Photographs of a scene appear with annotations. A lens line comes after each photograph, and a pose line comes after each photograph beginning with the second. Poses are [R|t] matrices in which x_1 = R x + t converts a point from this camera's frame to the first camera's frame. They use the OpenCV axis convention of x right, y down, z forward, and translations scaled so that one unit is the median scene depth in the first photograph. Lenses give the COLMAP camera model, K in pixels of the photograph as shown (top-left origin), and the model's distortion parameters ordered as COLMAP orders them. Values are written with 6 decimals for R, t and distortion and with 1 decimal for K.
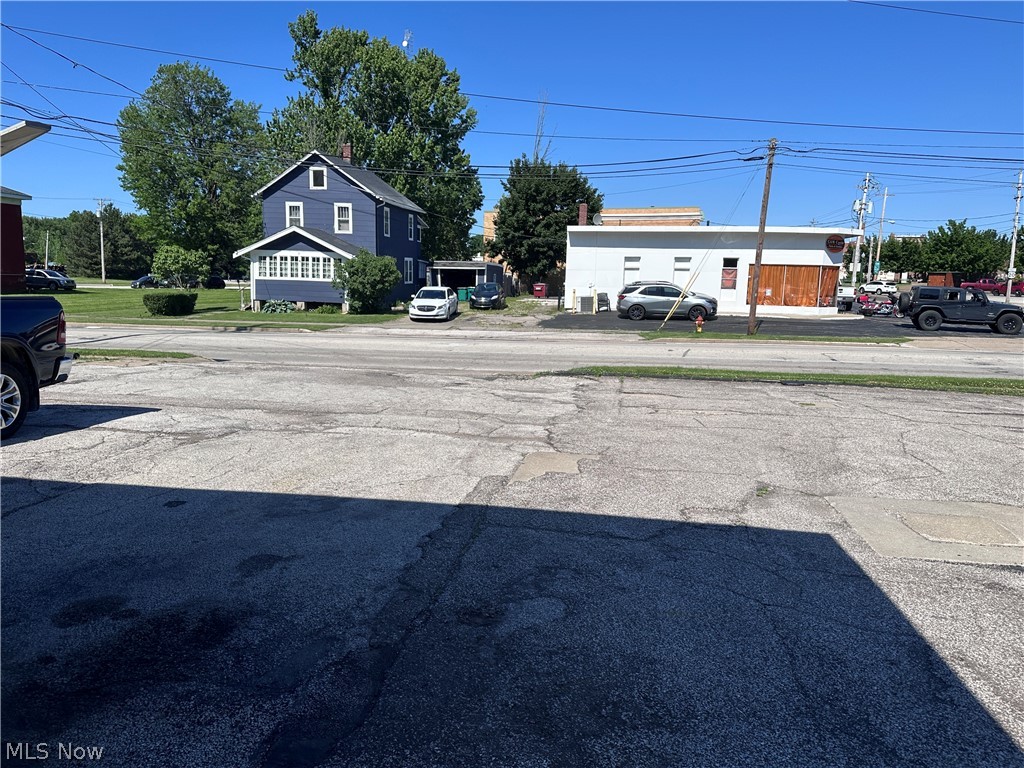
lens RADIAL K [[731.1, 0, 518.1], [0, 731.1, 383.2], [0, 0, 1]] dist [0.029208, -0.045566]
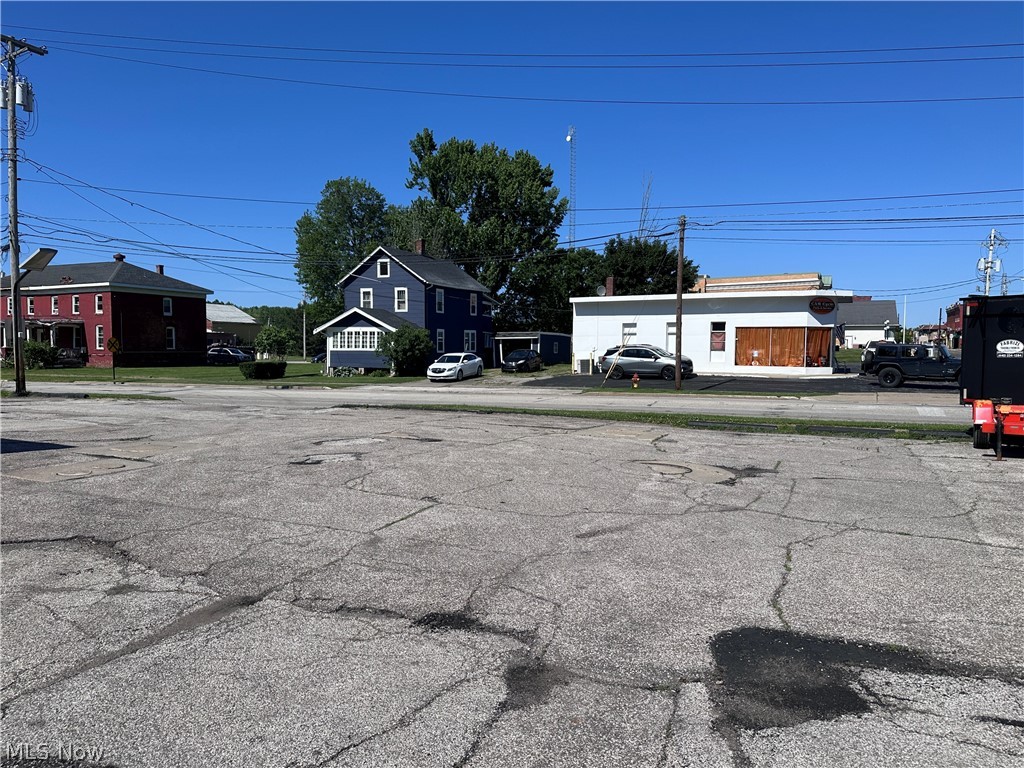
lens RADIAL K [[731.1, 0, 512.5], [0, 731.1, 390.9], [0, 0, 1]] dist [0.029208, -0.045566]
pose [[0.957097, -0.002706, -0.289755, 0.303939], [-0.023769, 0.995853, -0.087812, 0.029347], [0.288791, 0.090932, 0.953064, -0.092593]]
